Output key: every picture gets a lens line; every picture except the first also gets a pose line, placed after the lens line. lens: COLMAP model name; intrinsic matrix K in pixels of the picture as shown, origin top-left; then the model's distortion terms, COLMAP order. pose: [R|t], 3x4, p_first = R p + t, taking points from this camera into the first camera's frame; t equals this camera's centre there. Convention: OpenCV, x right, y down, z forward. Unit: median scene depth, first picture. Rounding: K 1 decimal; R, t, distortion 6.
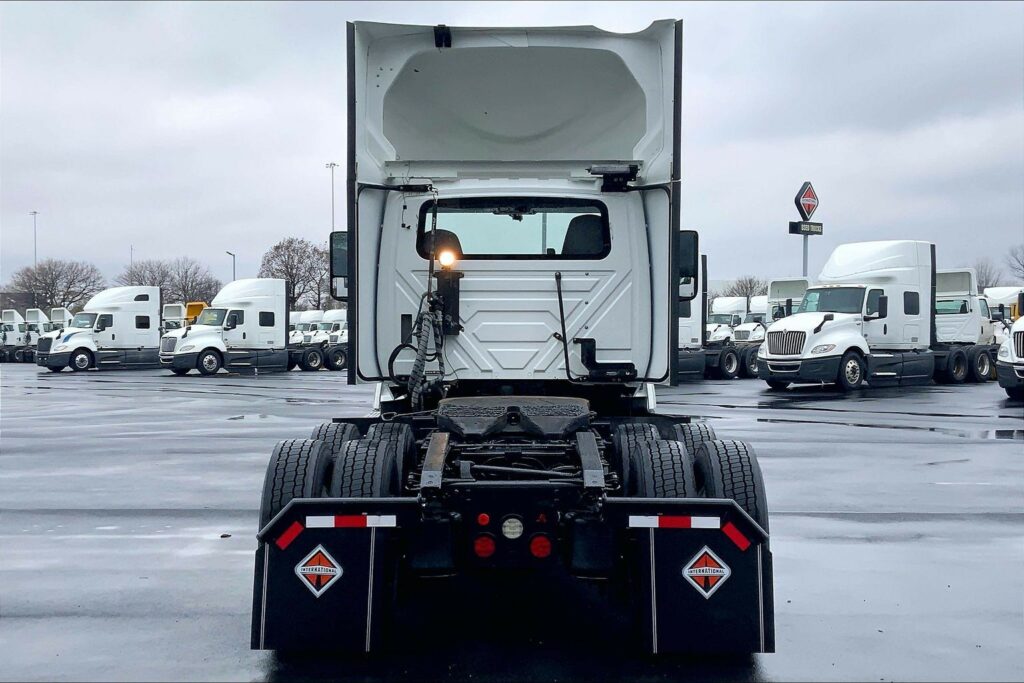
lens RADIAL K [[1323.1, 0, 495.0], [0, 1323.1, 365.2], [0, 0, 1]] dist [0.083324, 0.000000]
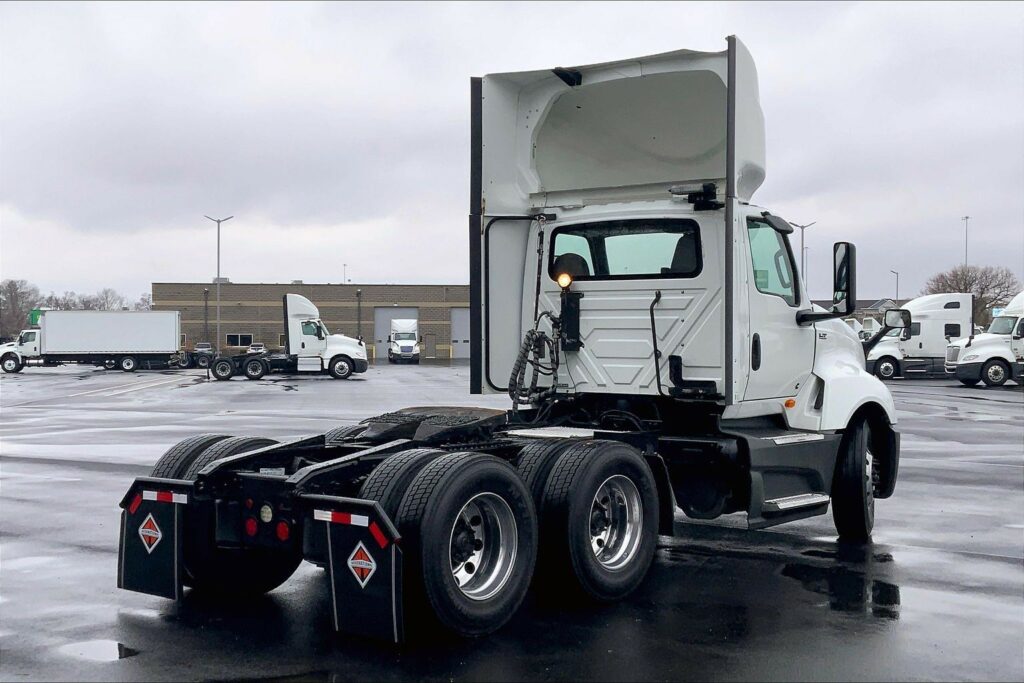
lens RADIAL K [[1357.7, 0, 506.3], [0, 1357.7, 346.1], [0, 0, 1]] dist [0.077684, 0.000000]
pose [[0.789656, 0.007699, -0.613502, 0.602572], [-0.019766, 0.999721, -0.012897, -0.011404], [0.613232, 0.022311, 0.789588, 0.094371]]
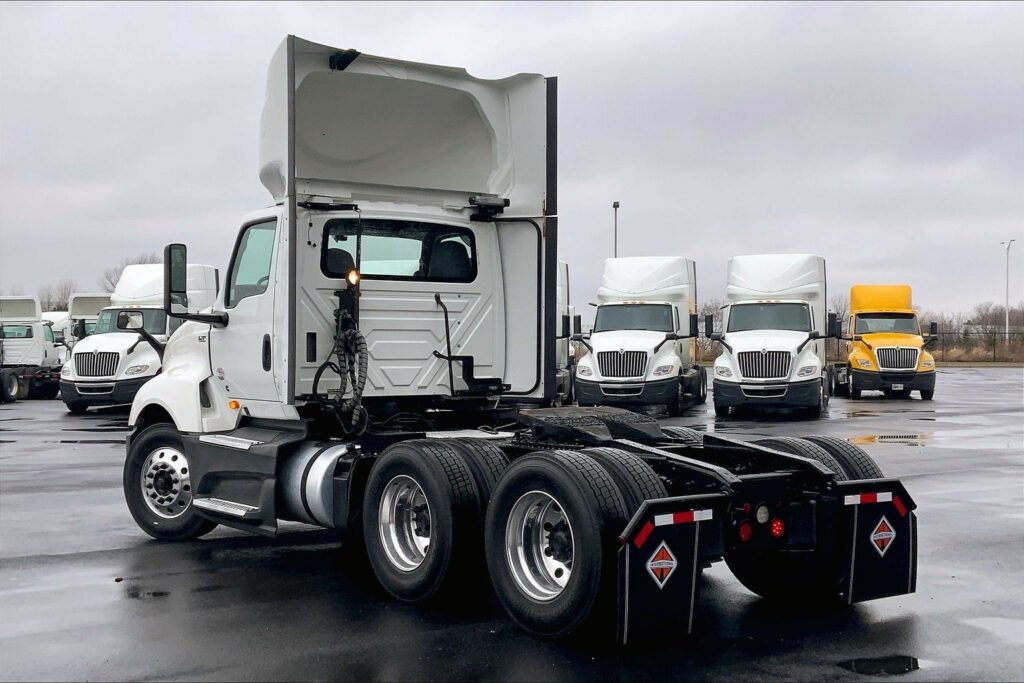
lens RADIAL K [[1357.7, 0, 489.7], [0, 1357.7, 335.7], [0, 0, 1]] dist [0.077684, 0.000000]
pose [[0.788151, 0.004433, 0.615467, -0.588809], [0.019292, 0.999305, -0.031902, -0.001147], [-0.615180, 0.037018, 0.787517, 0.118582]]
